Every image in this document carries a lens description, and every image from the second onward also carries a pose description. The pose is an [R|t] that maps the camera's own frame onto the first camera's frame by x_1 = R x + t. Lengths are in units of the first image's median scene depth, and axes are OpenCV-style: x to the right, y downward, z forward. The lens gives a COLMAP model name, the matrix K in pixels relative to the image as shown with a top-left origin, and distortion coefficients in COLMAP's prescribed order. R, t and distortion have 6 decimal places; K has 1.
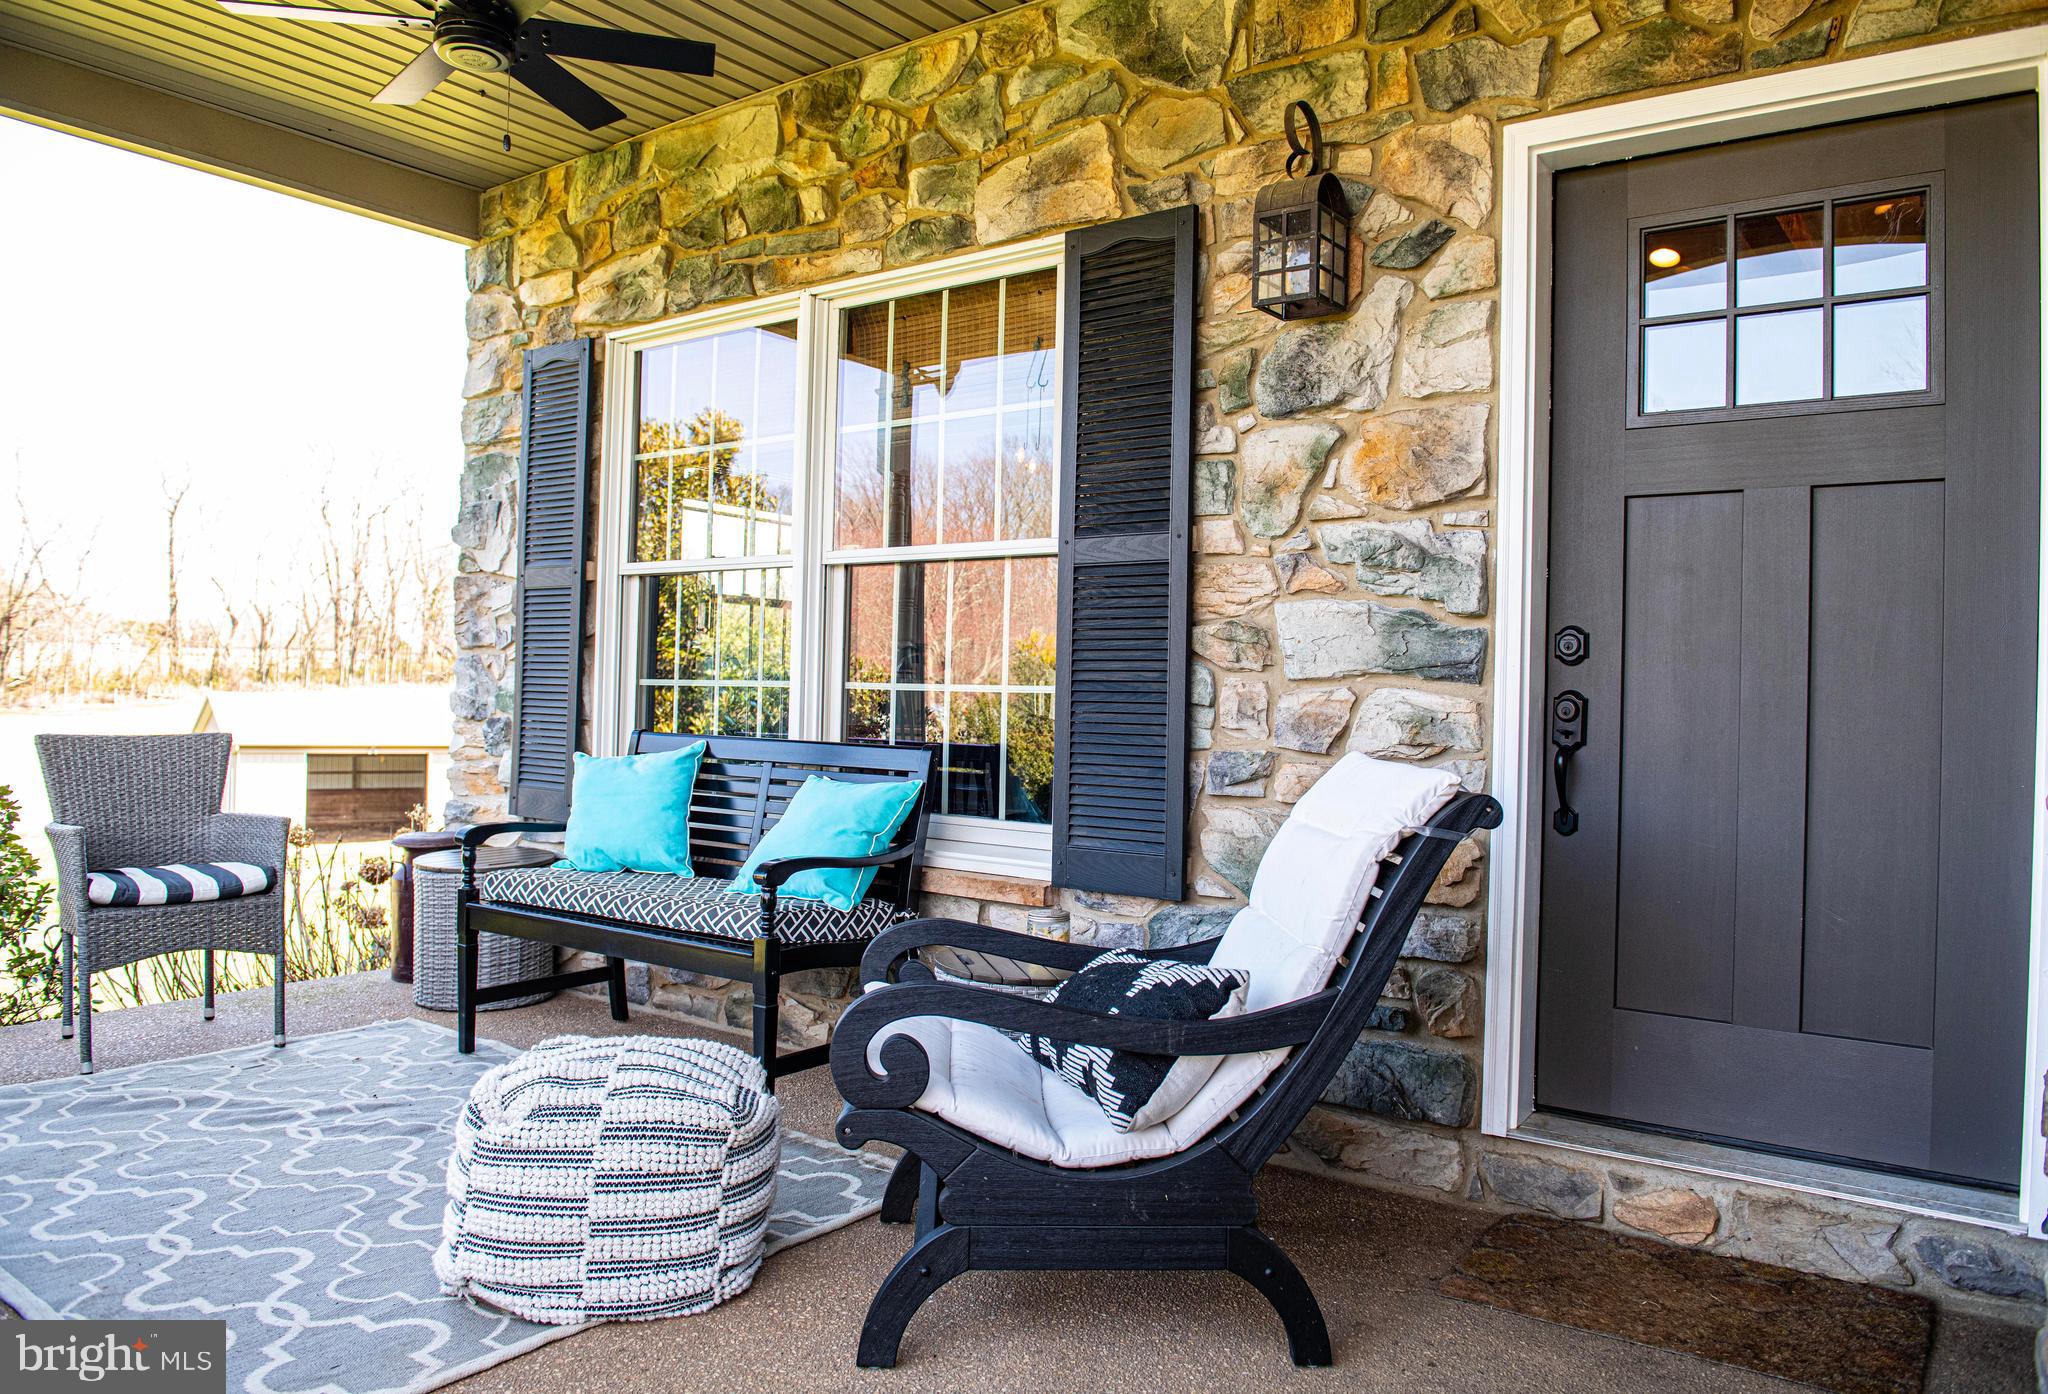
lens RADIAL K [[1445.5, 0, 1023.2], [0, 1445.5, 693.6], [0, 0, 1]] dist [-0.043099, -0.005404]
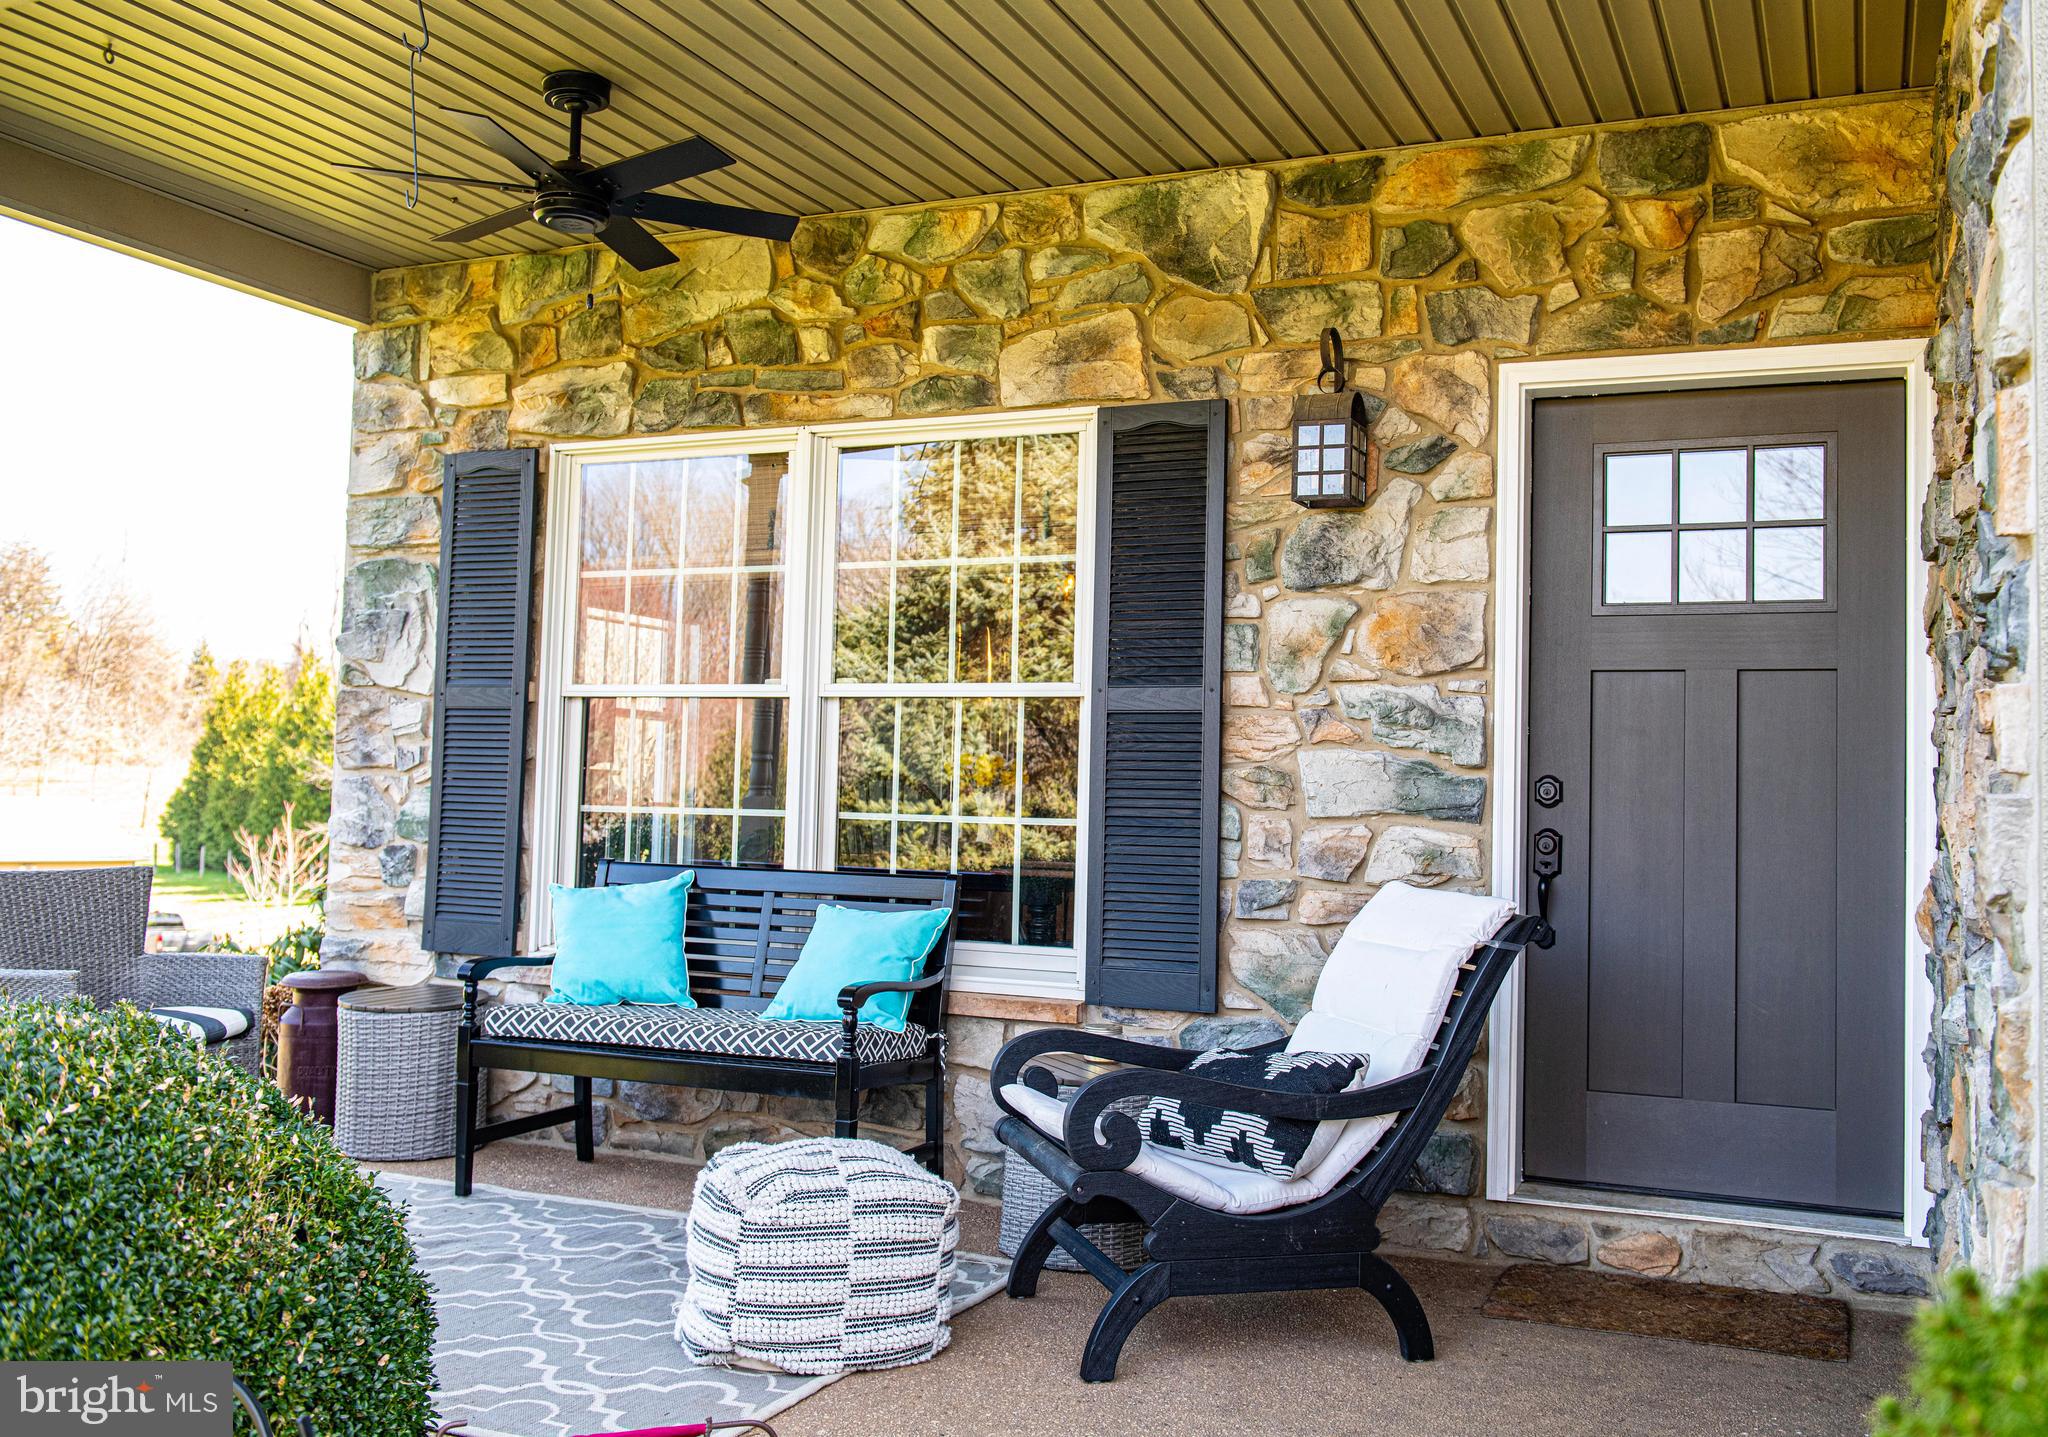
lens RADIAL K [[1916.0, 0, 1025.2], [0, 1916.0, 714.9], [0, 0, 1]] dist [-0.001869, 0.000000]
pose [[0.975193, 0.009900, 0.221134, -0.377729], [-0.002103, 0.999369, -0.035464, -0.036781], [-0.221345, 0.034119, 0.974599, -0.445748]]
